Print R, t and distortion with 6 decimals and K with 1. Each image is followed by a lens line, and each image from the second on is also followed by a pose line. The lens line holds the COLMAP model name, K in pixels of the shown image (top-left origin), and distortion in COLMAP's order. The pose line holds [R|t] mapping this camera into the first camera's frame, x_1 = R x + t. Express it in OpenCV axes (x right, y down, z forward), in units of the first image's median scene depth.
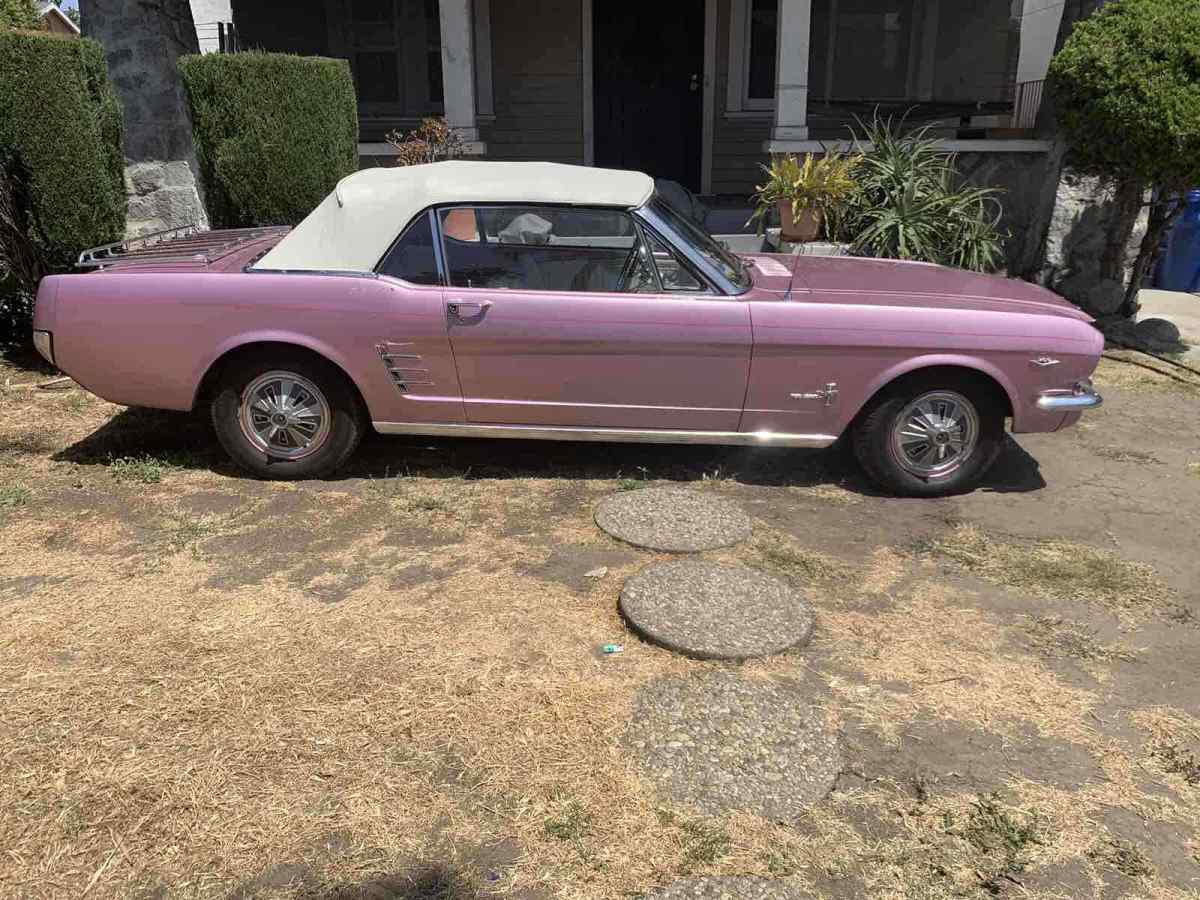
lens RADIAL K [[907.7, 0, 603.2], [0, 907.7, 453.9], [0, 0, 1]] dist [0.022753, -0.019484]
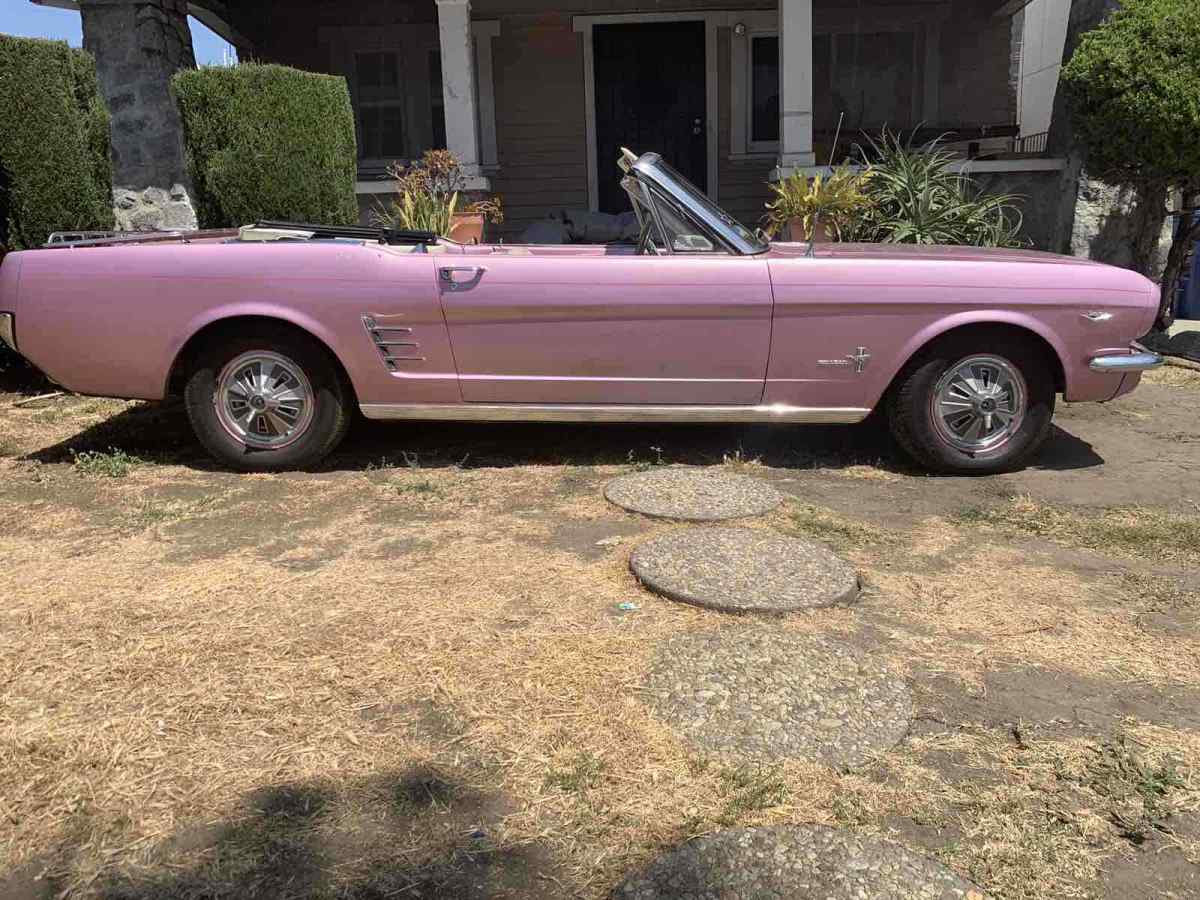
lens RADIAL K [[907.7, 0, 601.2], [0, 907.7, 446.9], [0, 0, 1]] dist [0.022753, -0.019484]
pose [[0.999531, -0.026323, -0.015650, 0.002179], [0.024495, 0.993926, -0.107288, 0.112963], [0.018379, 0.106854, 0.994105, 0.101849]]
